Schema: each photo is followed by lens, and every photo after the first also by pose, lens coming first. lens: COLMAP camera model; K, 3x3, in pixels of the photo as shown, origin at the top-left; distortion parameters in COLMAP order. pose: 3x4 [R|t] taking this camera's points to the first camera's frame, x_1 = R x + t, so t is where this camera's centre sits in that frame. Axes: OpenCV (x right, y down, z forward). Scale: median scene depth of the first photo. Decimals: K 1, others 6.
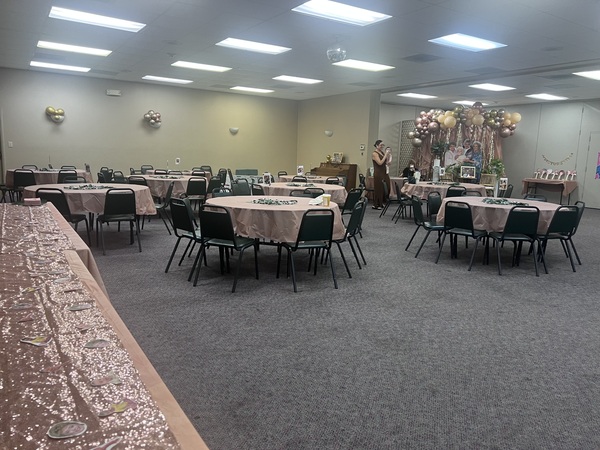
lens RADIAL K [[449.0, 0, 299.6], [0, 449.0, 222.4], [0, 0, 1]] dist [0.054106, -0.067791]
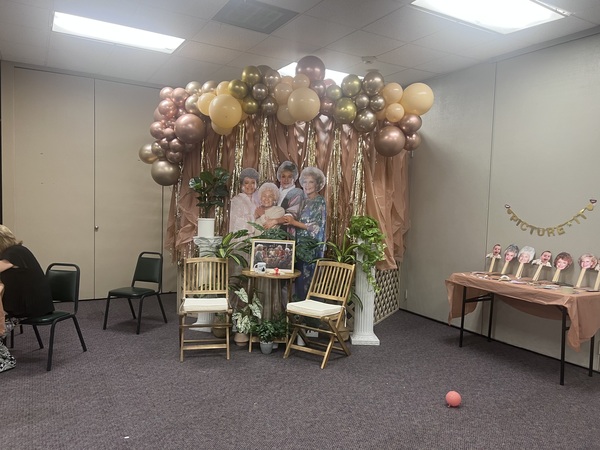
lens RADIAL K [[449.0, 0, 299.6], [0, 449.0, 227.8], [0, 0, 1]] dist [0.054106, -0.067791]
pose [[0.998971, -0.000883, -0.045343, 0.398450], [-0.003675, 0.994946, -0.100345, -0.097568], [0.045202, 0.100408, 0.993919, 0.658856]]
